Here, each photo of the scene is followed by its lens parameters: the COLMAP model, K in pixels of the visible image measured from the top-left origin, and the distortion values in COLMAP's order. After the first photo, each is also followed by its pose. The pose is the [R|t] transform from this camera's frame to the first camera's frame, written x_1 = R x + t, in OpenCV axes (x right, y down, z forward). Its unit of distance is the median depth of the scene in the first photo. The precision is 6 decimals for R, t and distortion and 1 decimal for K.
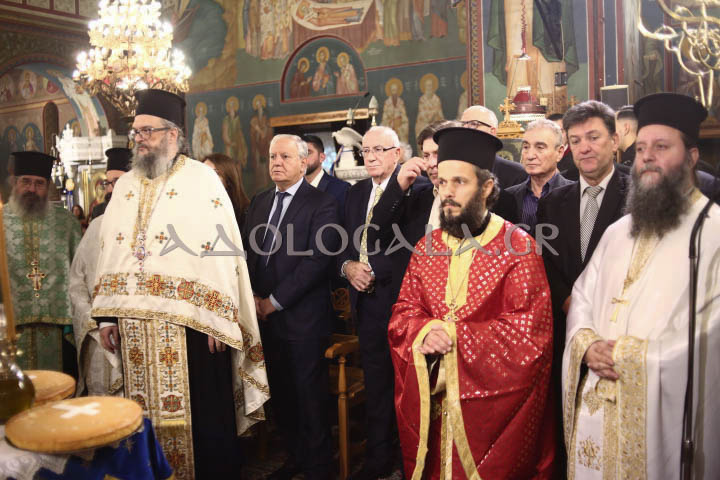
lens RADIAL K [[705.0, 0, 356.4], [0, 705.0, 238.5], [0, 0, 1]] dist [-0.143978, 0.085944]
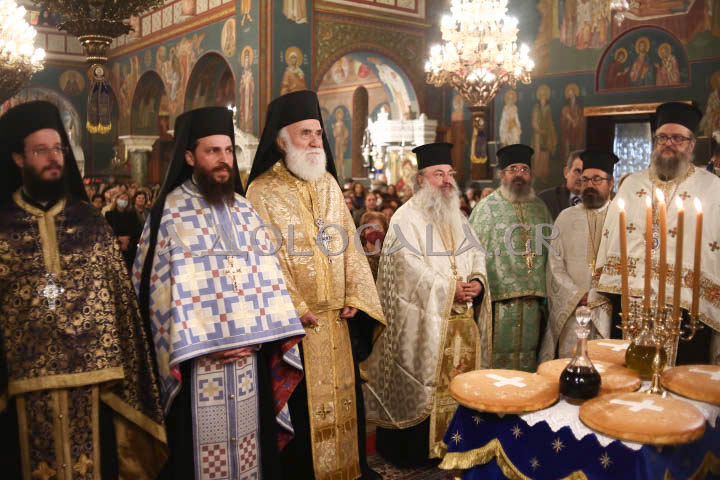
lens RADIAL K [[705.0, 0, 356.4], [0, 705.0, 238.5], [0, 0, 1]] dist [-0.143978, 0.085944]
pose [[0.939541, 0.066805, -0.335858, -0.082293], [-0.057696, 0.997647, 0.037041, -0.000159], [0.337542, -0.015424, 0.941184, -0.058835]]
